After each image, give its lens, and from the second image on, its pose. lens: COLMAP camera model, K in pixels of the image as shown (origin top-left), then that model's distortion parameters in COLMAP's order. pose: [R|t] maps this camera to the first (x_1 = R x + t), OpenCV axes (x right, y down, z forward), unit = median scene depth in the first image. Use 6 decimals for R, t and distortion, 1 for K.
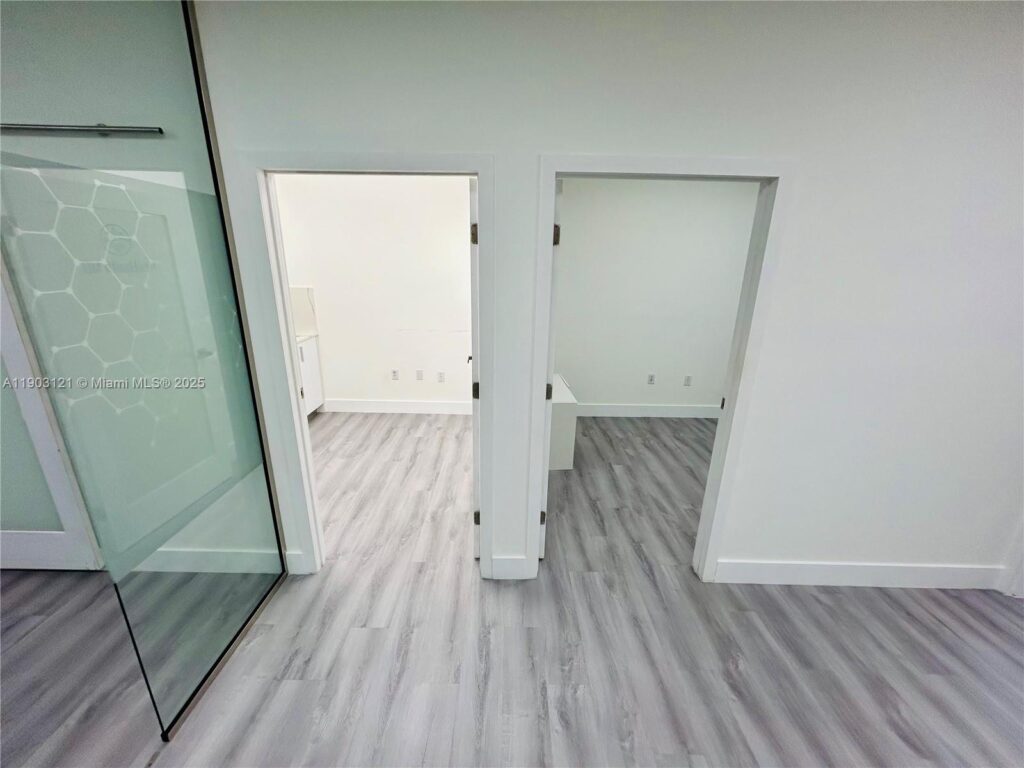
lens RADIAL K [[410.9, 0, 511.0], [0, 410.9, 383.6], [0, 0, 1]] dist [0.000708, 0.000455]
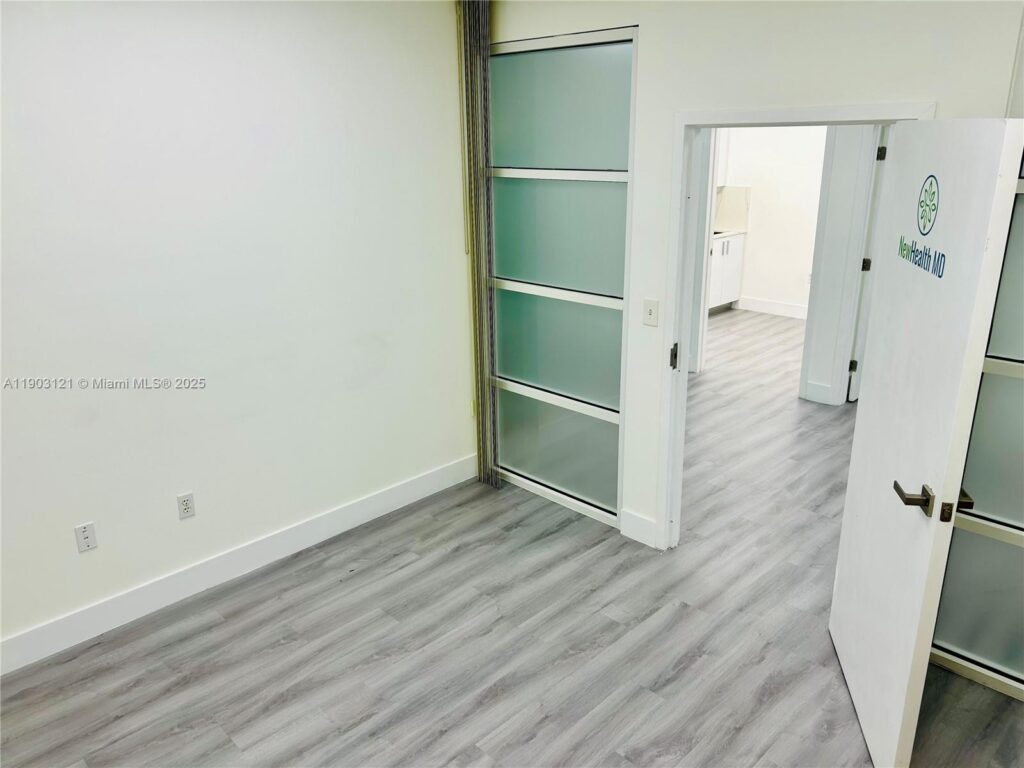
lens RADIAL K [[767.8, 0, 512.0], [0, 767.8, 384.0], [0, 0, 1]] dist [0.025206, -0.003934]
pose [[0.702158, 0.199452, -0.683515, 1.148737], [-0.184719, 0.978125, 0.095663, 0.397080], [0.687643, 0.059087, 0.723641, -1.758700]]
